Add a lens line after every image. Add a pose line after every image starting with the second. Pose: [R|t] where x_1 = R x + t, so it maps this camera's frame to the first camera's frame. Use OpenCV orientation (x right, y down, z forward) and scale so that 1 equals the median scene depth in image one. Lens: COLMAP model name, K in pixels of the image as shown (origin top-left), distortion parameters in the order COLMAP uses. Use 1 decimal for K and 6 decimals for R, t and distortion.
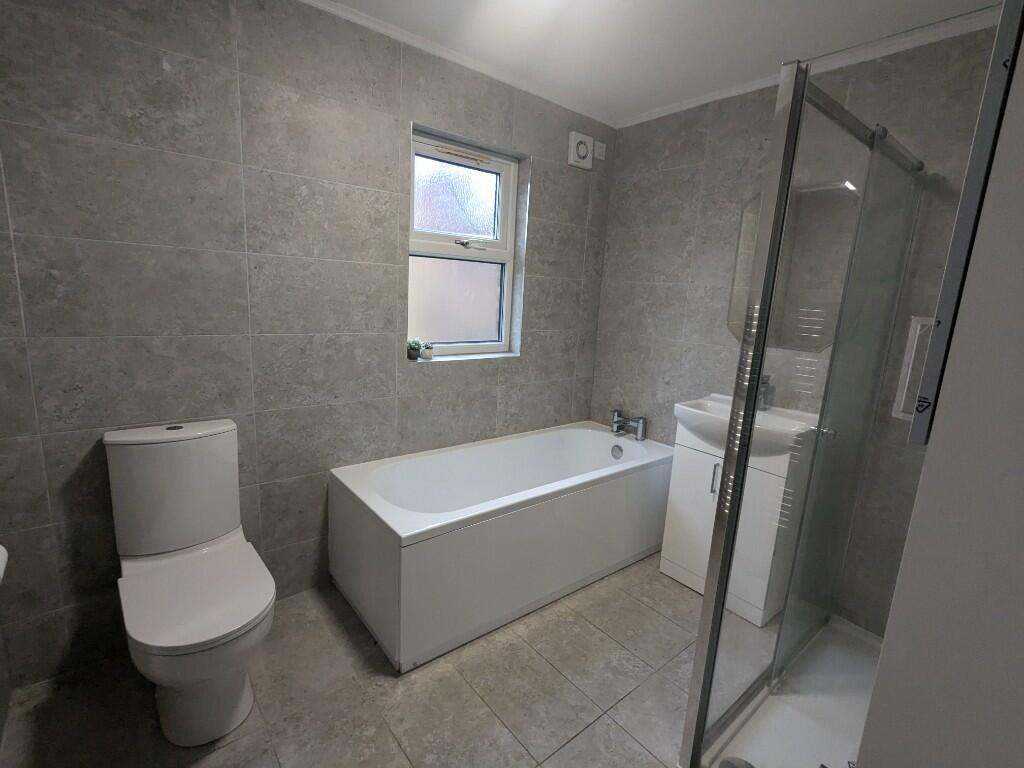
lens RADIAL K [[484.0, 0, 512.0], [0, 484.0, 383.3], [0, 0, 1]] dist [-0.005193, 0.000868]
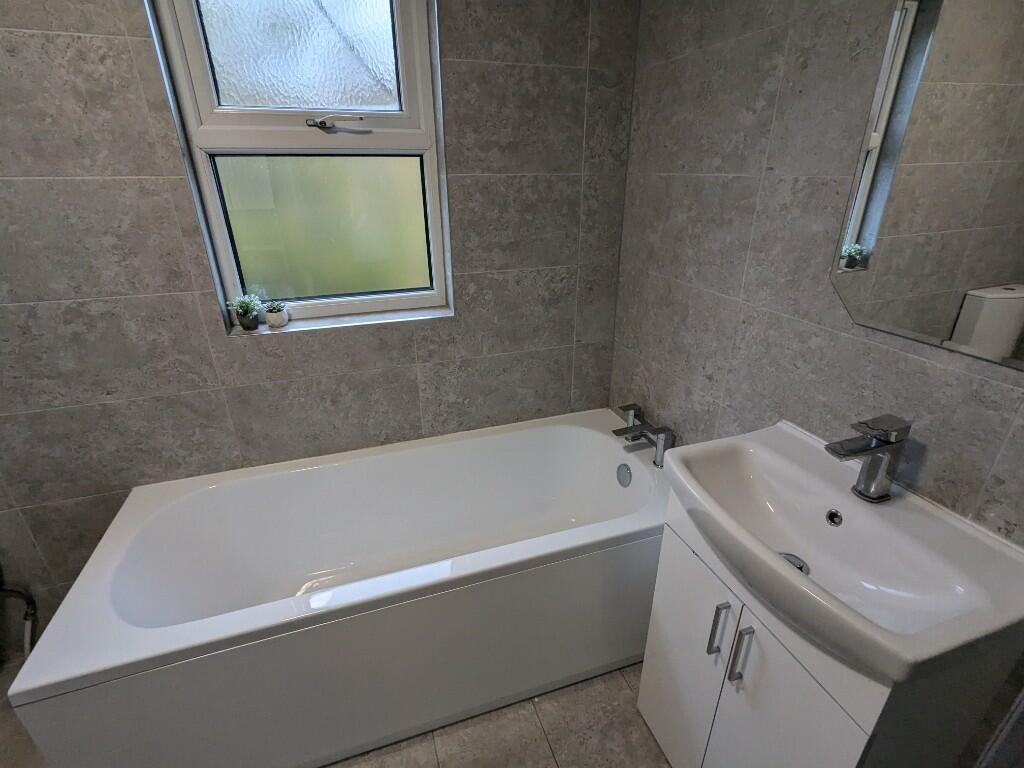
lens RADIAL K [[484.0, 0, 512.1], [0, 484.0, 384.6], [0, 0, 1]] dist [-0.005193, 0.000868]
pose [[0.938022, 0.084490, -0.336119, 0.305508], [-0.012038, 0.977187, 0.212040, -0.104304], [0.346367, -0.194852, 0.917640, 0.458363]]
